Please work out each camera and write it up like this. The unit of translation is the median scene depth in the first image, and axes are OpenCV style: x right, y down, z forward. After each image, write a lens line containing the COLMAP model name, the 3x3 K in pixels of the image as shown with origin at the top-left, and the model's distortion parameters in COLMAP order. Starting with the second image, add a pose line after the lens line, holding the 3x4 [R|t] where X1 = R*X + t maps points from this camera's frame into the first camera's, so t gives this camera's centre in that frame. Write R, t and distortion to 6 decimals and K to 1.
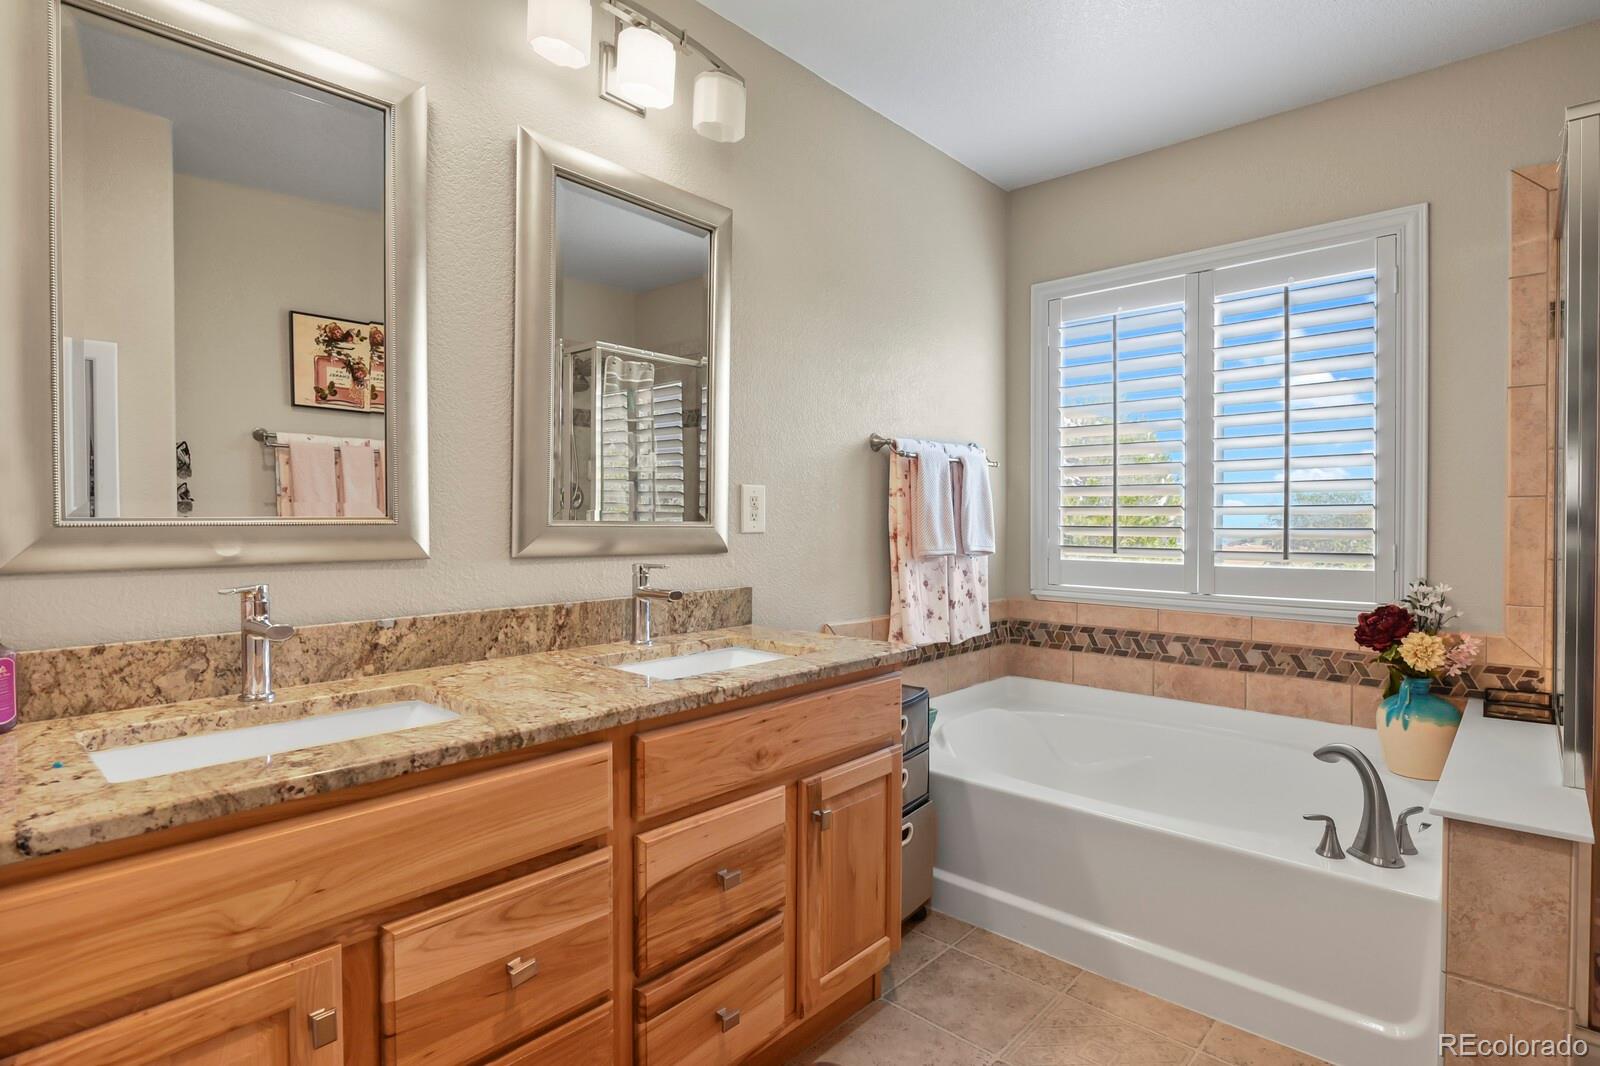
lens RADIAL K [[802.9, 0, 802.6], [0, 802.9, 526.2], [0, 0, 1]] dist [-0.010831, -0.001144]
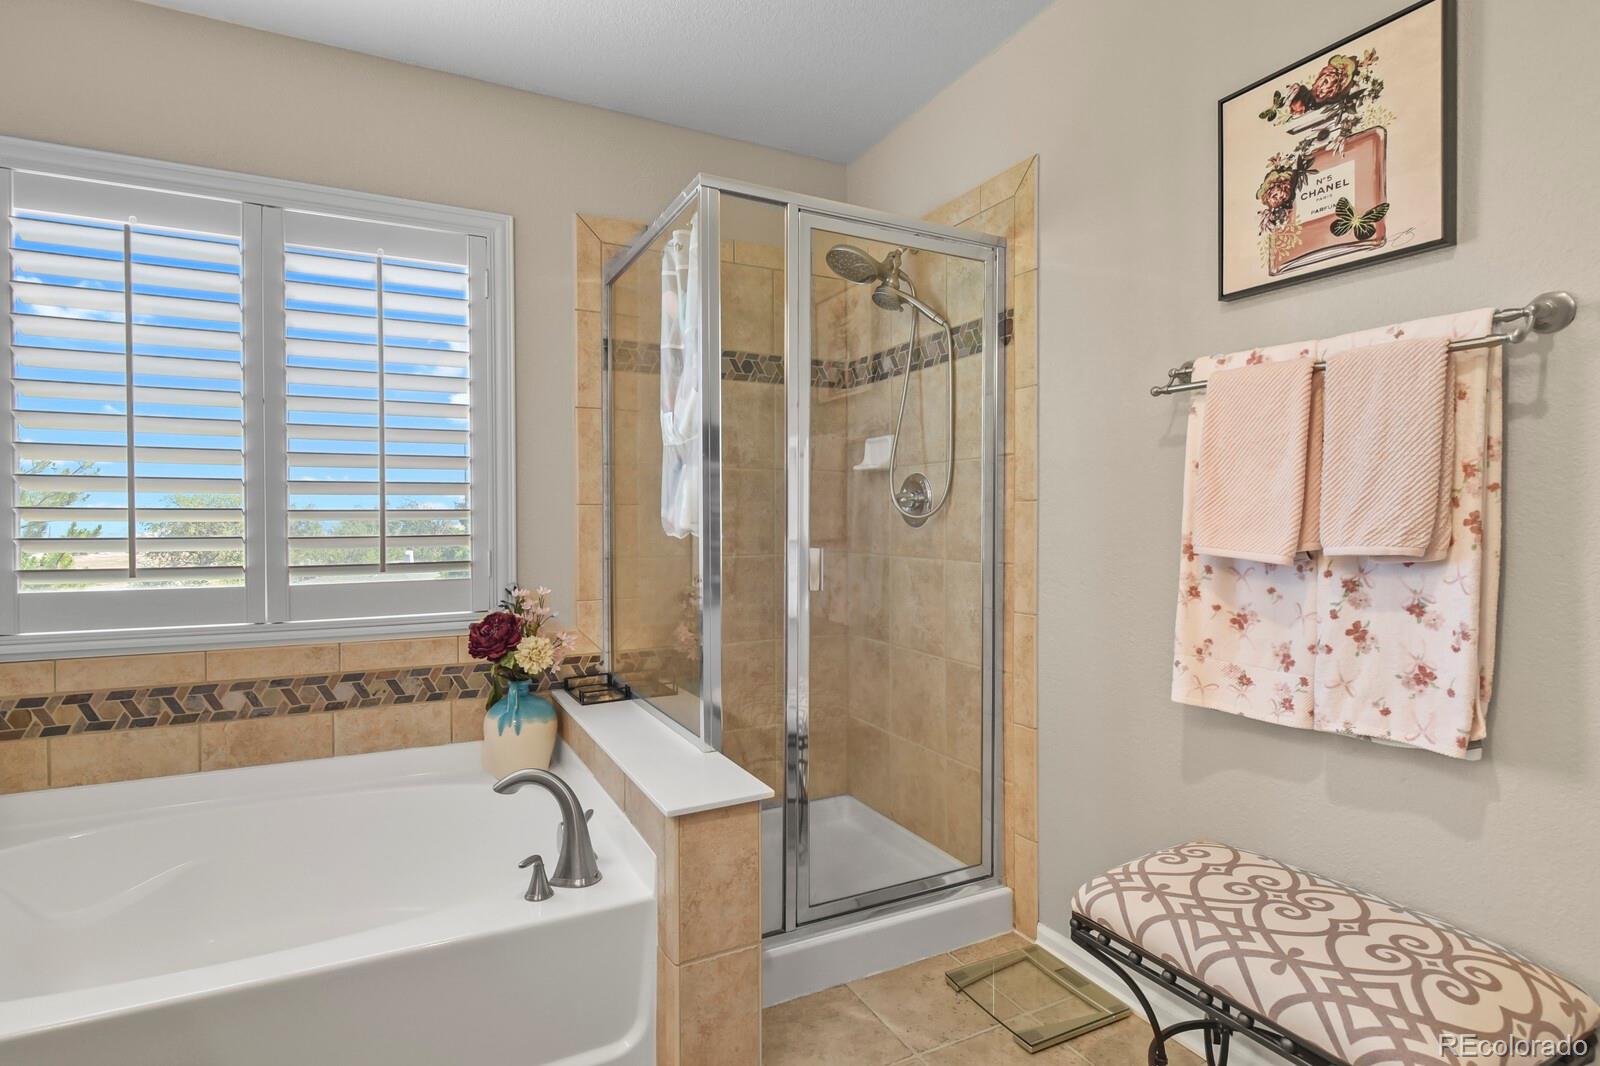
lens RADIAL K [[802.9, 0, 802.3], [0, 802.9, 527.8], [0, 0, 1]] dist [-0.010831, -0.001144]
pose [[0.338402, -0.010145, 0.940947, -0.060671], [0.014529, 0.999879, 0.005556, -0.004969], [-0.940890, 0.011791, 0.338508, 0.277996]]
